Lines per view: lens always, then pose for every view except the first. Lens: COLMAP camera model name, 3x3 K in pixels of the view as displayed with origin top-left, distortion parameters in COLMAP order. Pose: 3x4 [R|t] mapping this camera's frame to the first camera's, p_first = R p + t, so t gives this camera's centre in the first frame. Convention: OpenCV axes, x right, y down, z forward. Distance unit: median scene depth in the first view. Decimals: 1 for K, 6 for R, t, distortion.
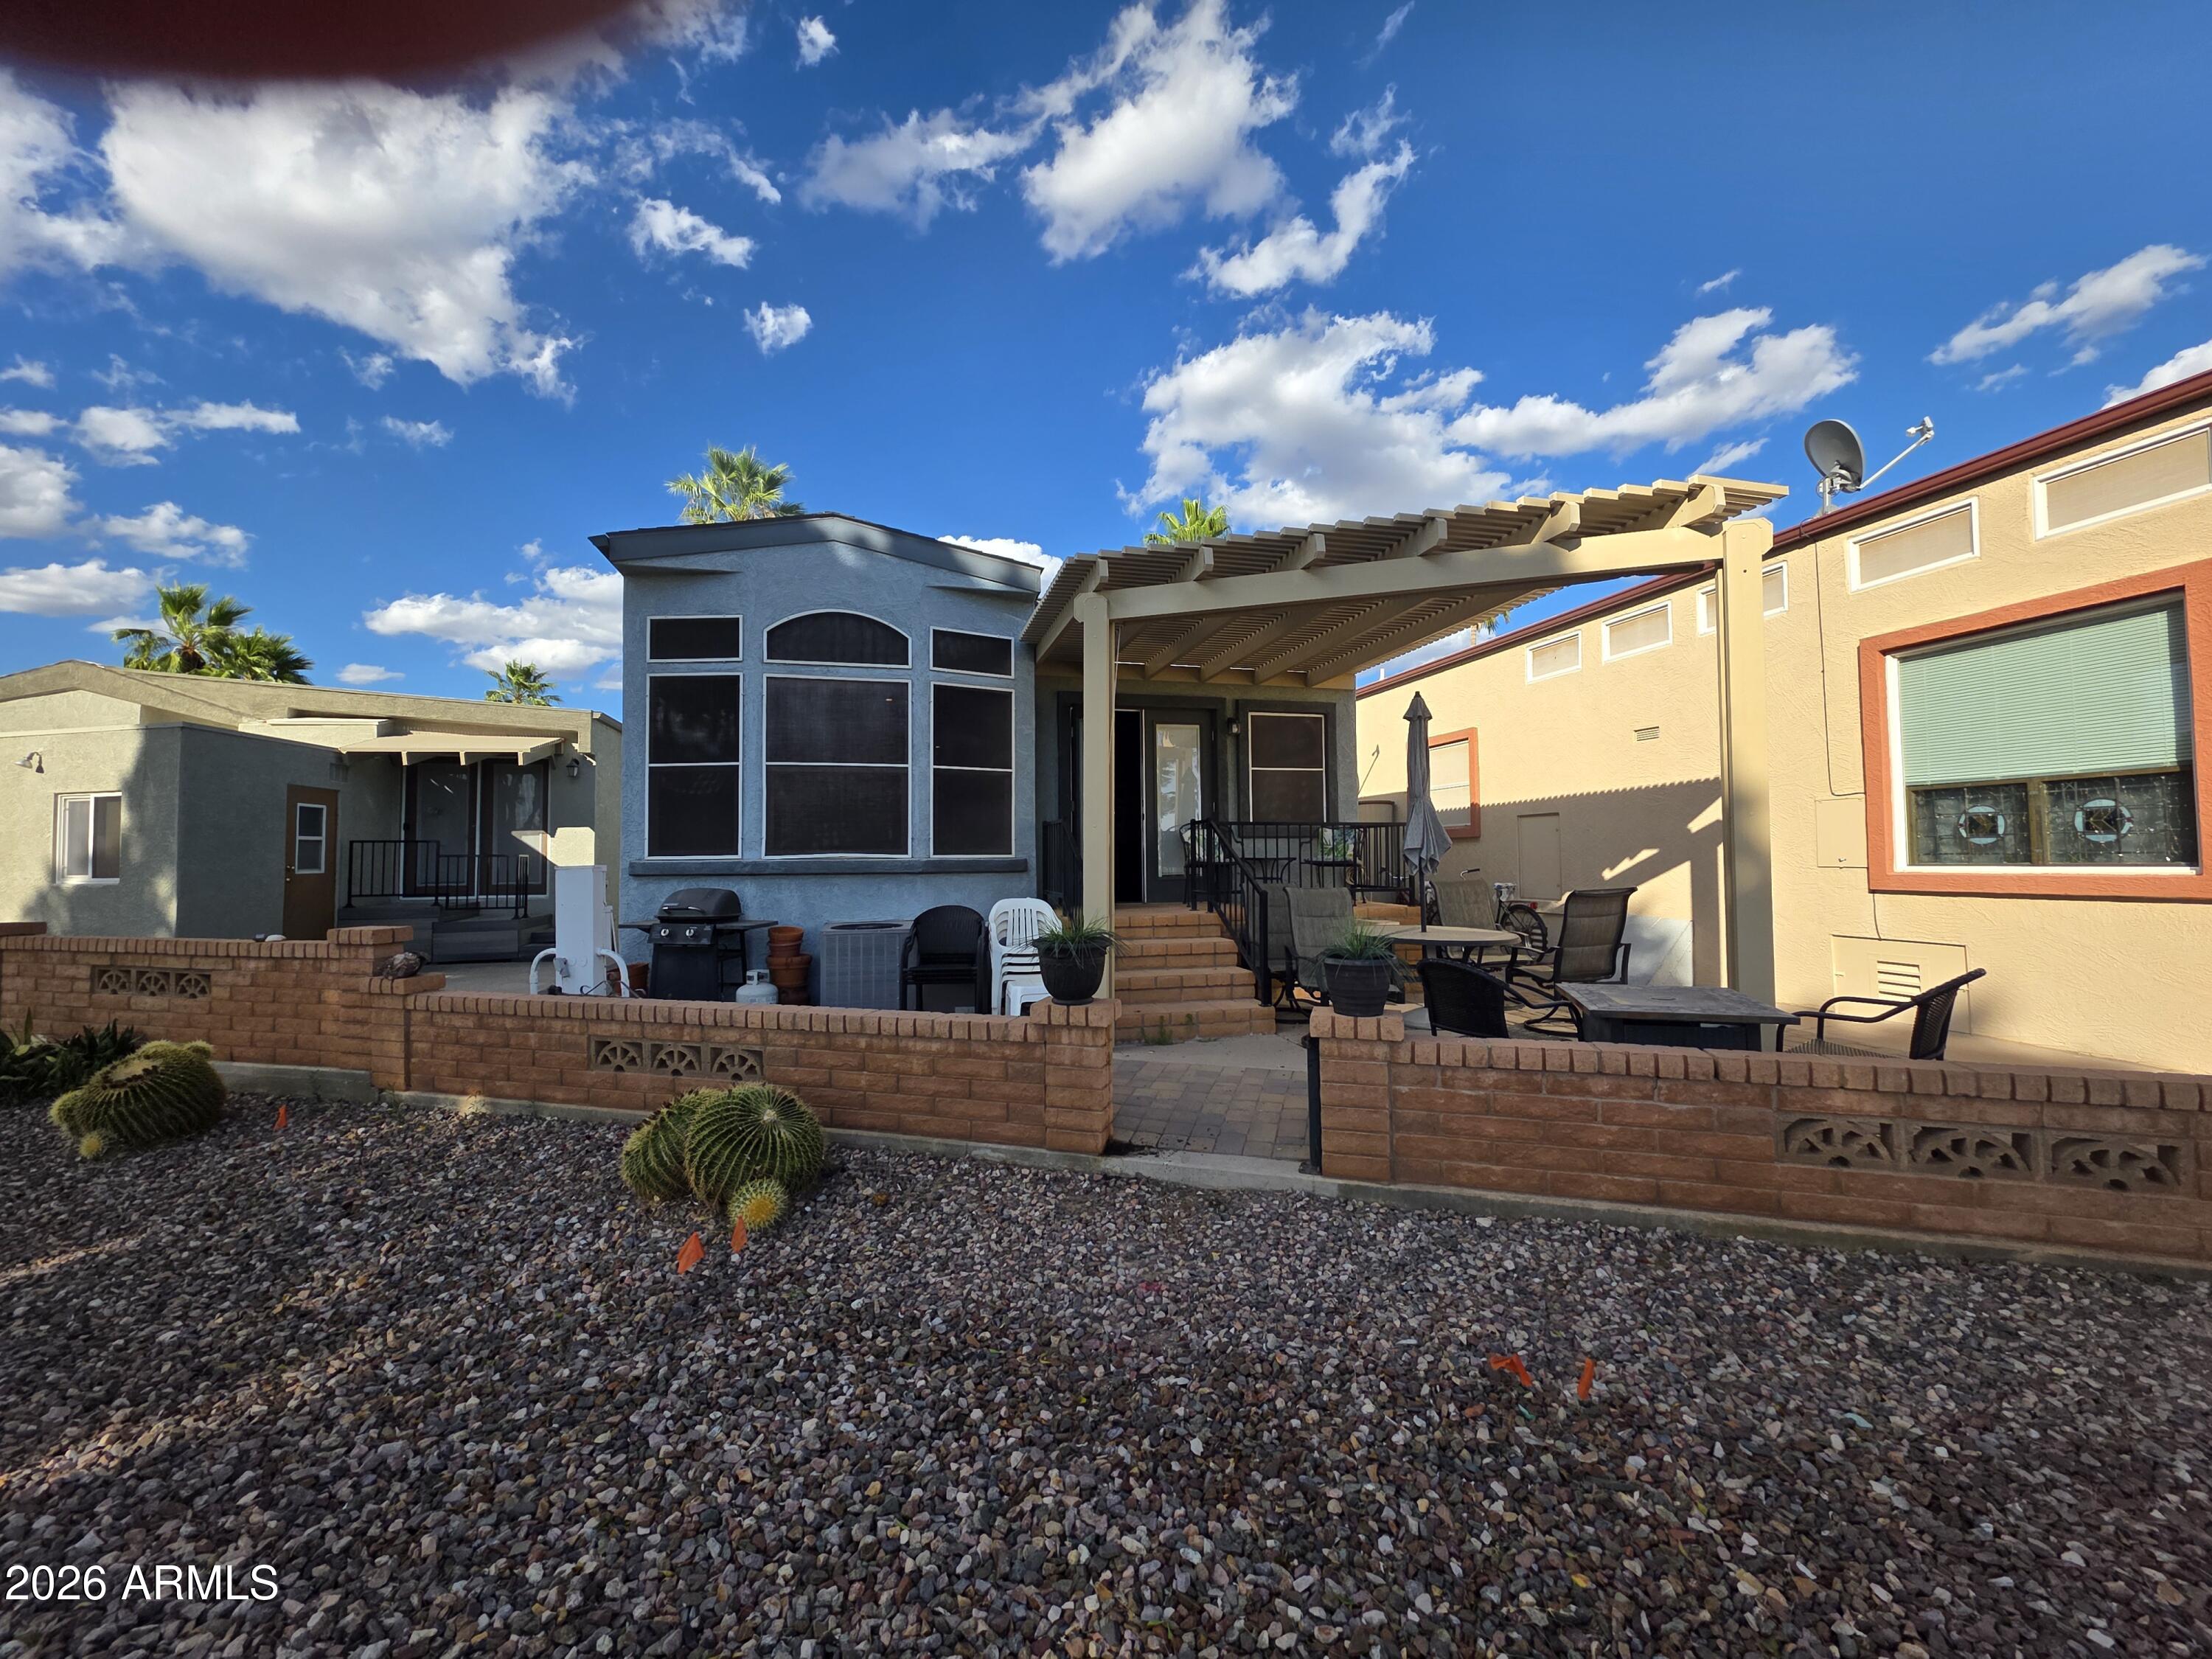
lens RADIAL K [[883.3, 0, 1106.0], [0, 883.3, 829.5], [0, 0, 1]] dist [-0.000036, -0.000002]
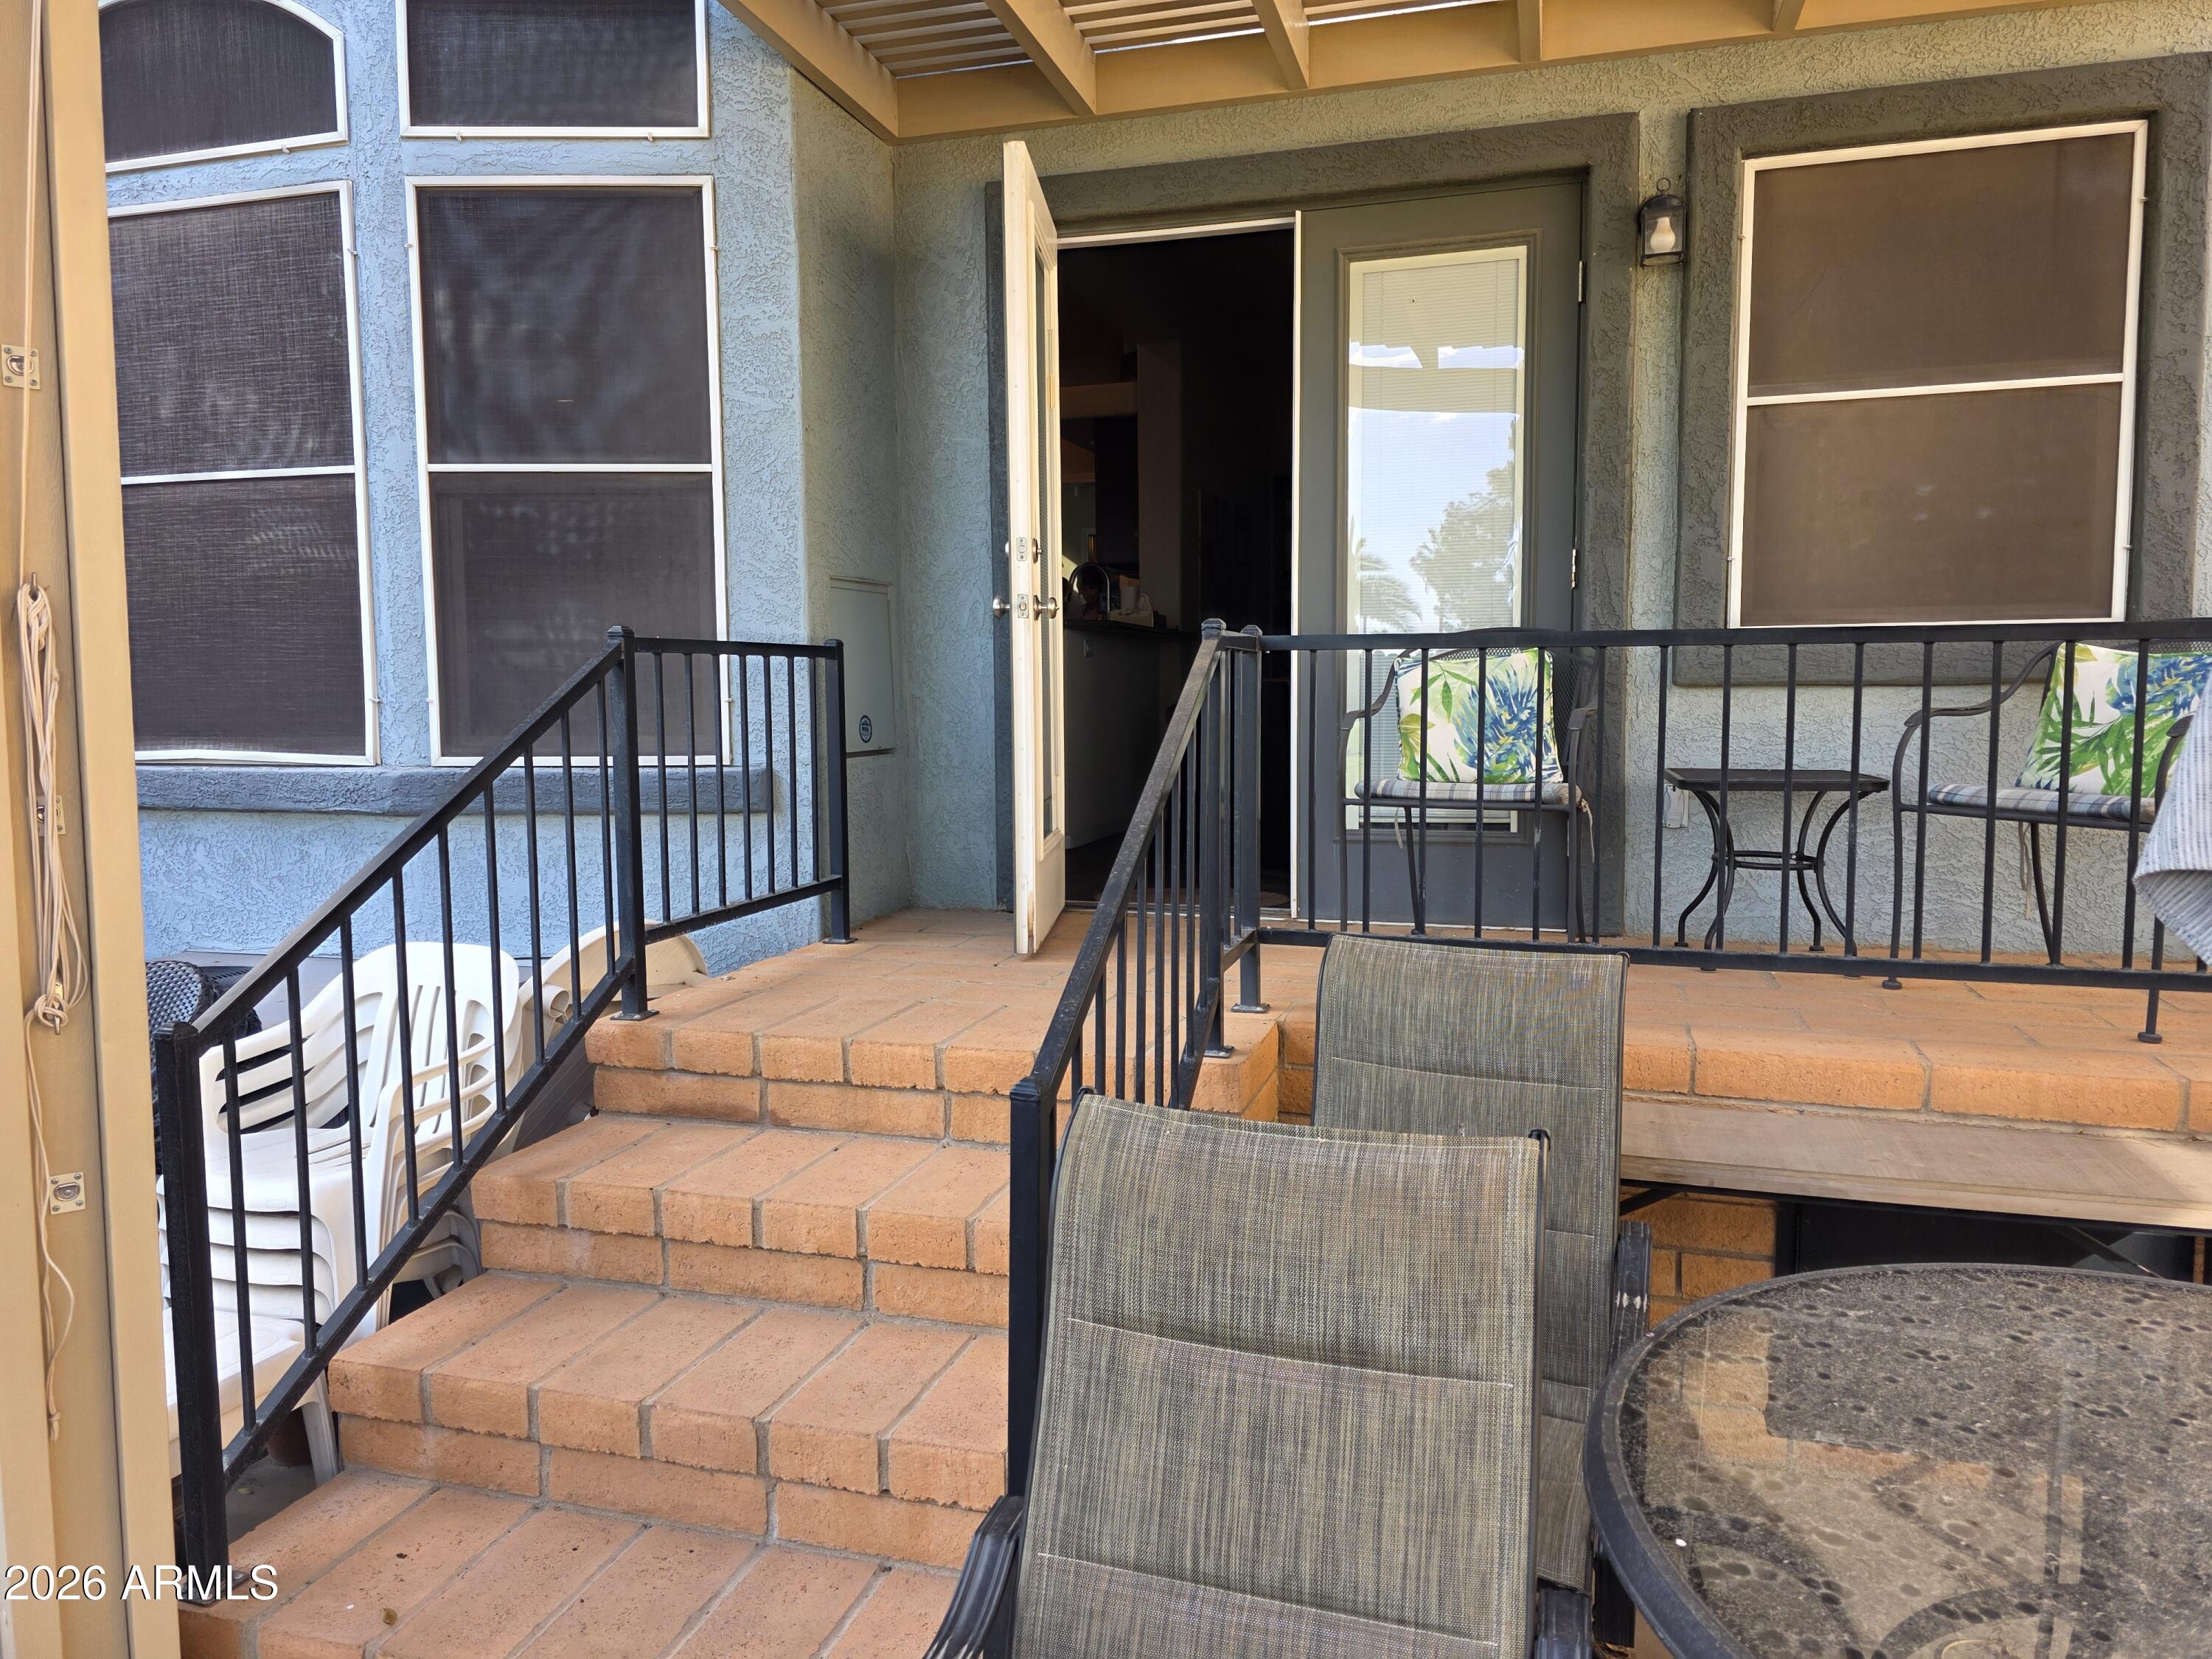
lens RADIAL K [[1478.2, 0, 1106.0], [0, 1478.2, 829.5], [0, 0, 1]] dist [0.000997, -0.005854]
pose [[0.856510, 0.050839, -0.513621, 0.230871], [0.015894, 0.992067, 0.124700, -0.005169], [0.515886, -0.114970, 0.848907, 0.555886]]
